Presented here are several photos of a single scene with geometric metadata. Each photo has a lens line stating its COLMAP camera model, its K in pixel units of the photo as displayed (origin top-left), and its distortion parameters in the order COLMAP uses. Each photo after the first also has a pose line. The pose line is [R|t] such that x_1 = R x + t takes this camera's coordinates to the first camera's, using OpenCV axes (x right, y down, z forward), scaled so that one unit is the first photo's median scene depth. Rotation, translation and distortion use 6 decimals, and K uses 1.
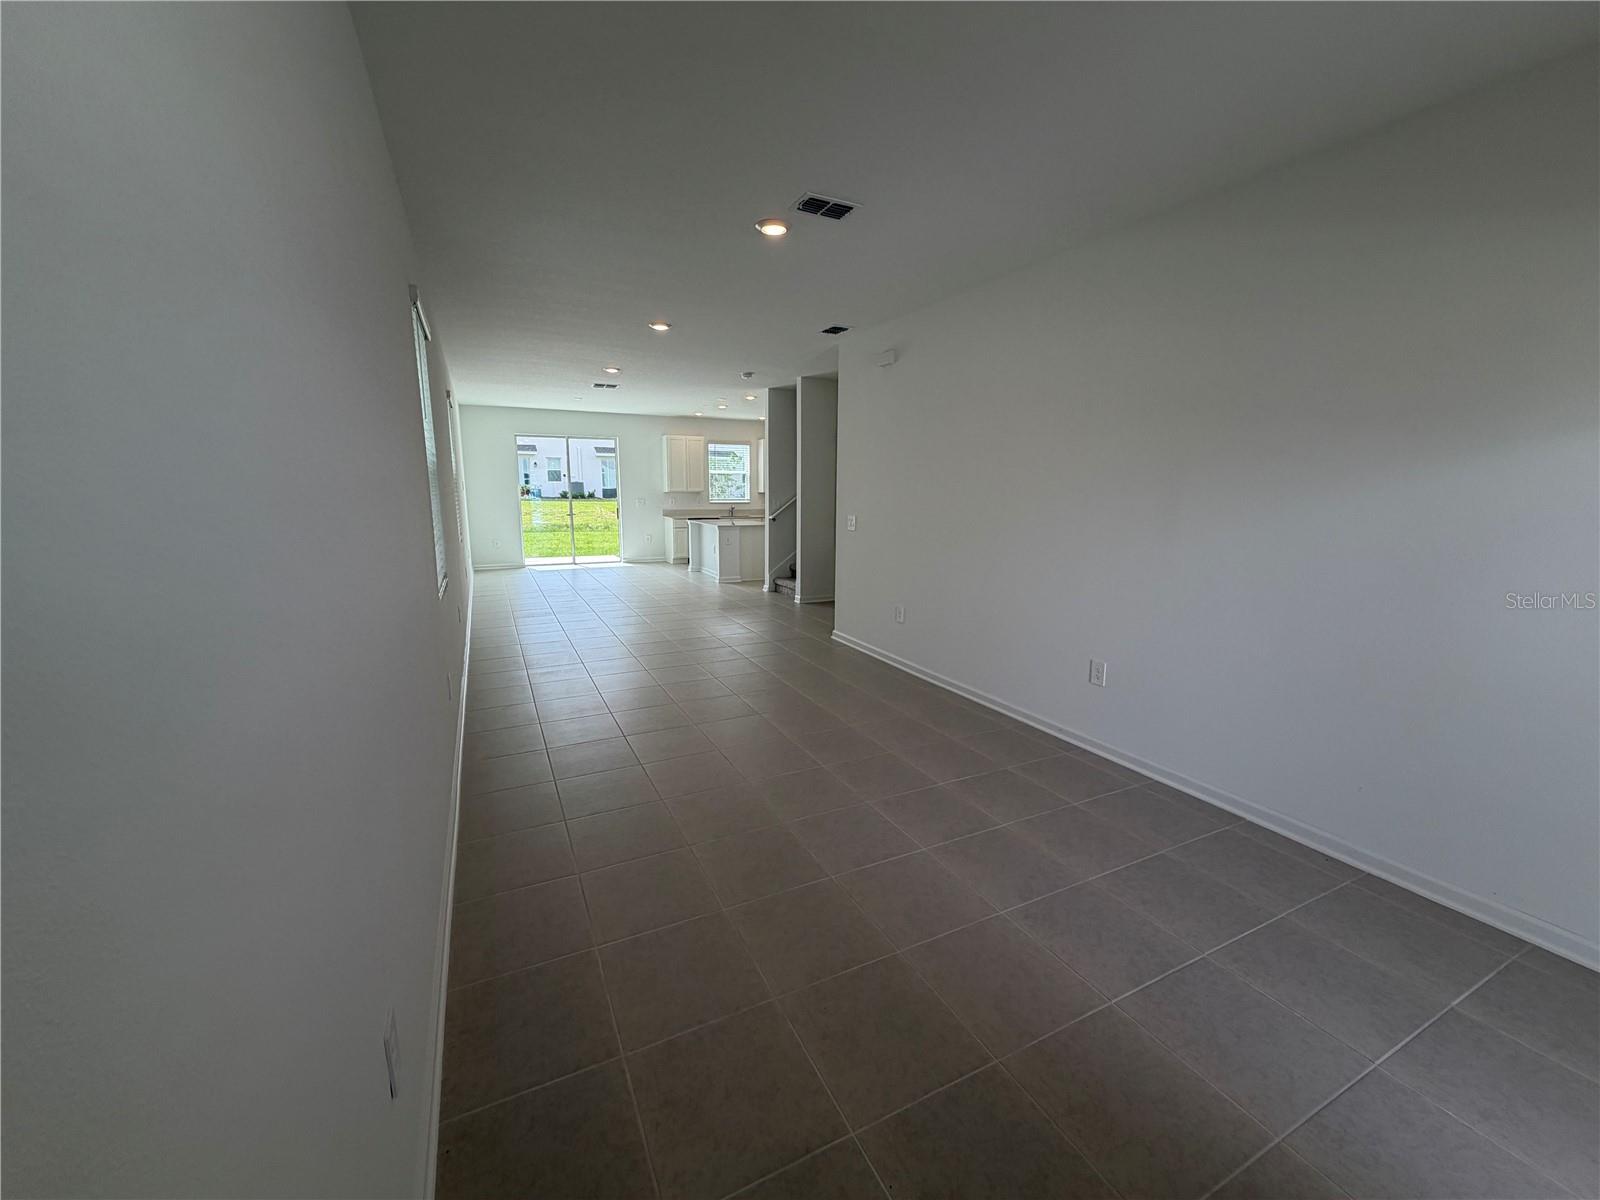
lens RADIAL K [[637.0, 0, 794.1], [0, 637.0, 597.5], [0, 0, 1]] dist [-0.001201, 0.000188]
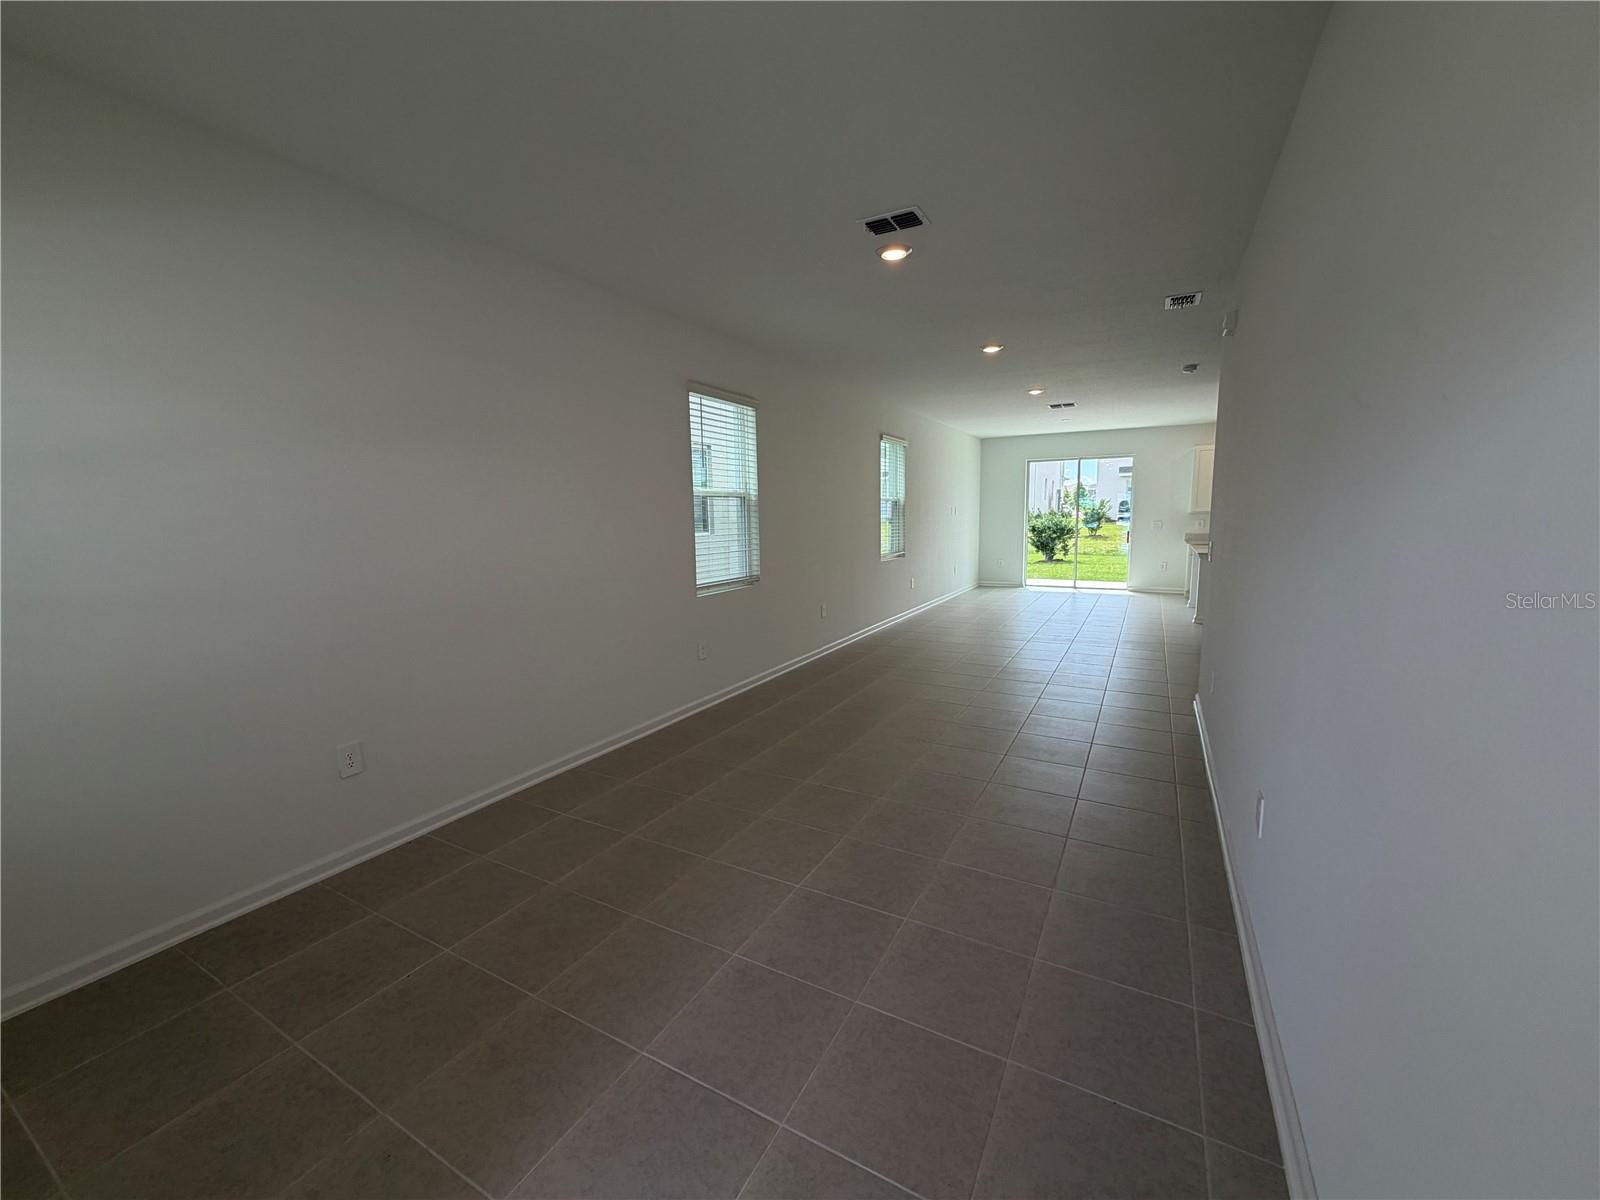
lens RADIAL K [[637.0, 0, 794.1], [0, 637.0, 597.5], [0, 0, 1]] dist [-0.001201, 0.000188]
pose [[0.566370, 0.094146, -0.818756, 0.210922], [-0.123788, 0.991901, 0.028425, -0.012802], [0.814801, 0.085253, 0.573438, 0.093598]]
